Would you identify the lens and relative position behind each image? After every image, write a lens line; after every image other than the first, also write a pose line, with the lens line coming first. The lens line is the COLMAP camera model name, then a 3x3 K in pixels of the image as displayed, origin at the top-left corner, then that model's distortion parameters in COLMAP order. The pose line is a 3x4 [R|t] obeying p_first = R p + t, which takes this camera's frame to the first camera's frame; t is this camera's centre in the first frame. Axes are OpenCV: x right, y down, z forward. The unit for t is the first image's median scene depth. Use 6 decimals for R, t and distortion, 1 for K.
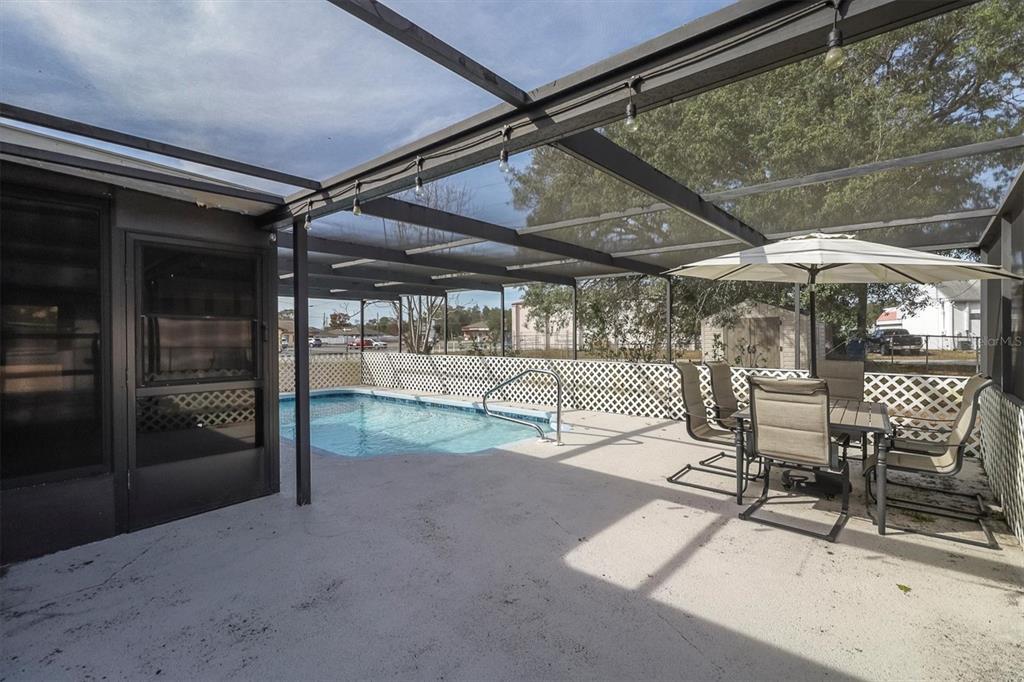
lens RADIAL K [[468.5, 0, 513.5], [0, 468.5, 338.3], [0, 0, 1]] dist [0.000924, 0.000135]
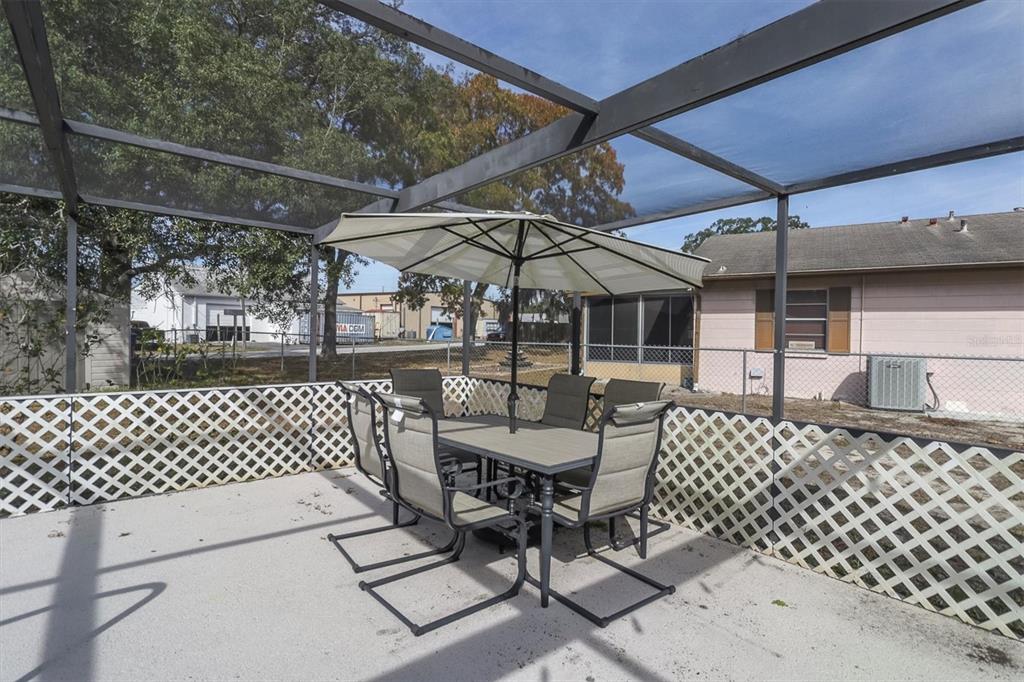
lens RADIAL K [[506.1, 0, 513.7], [0, 506.1, 338.2], [0, 0, 1]] dist [0.004319, -0.000541]
pose [[0.159925, -0.005005, 0.987116, -0.200687], [-0.012722, 0.999894, 0.007131, -0.019233], [-0.987047, -0.013699, 0.159844, 0.877817]]
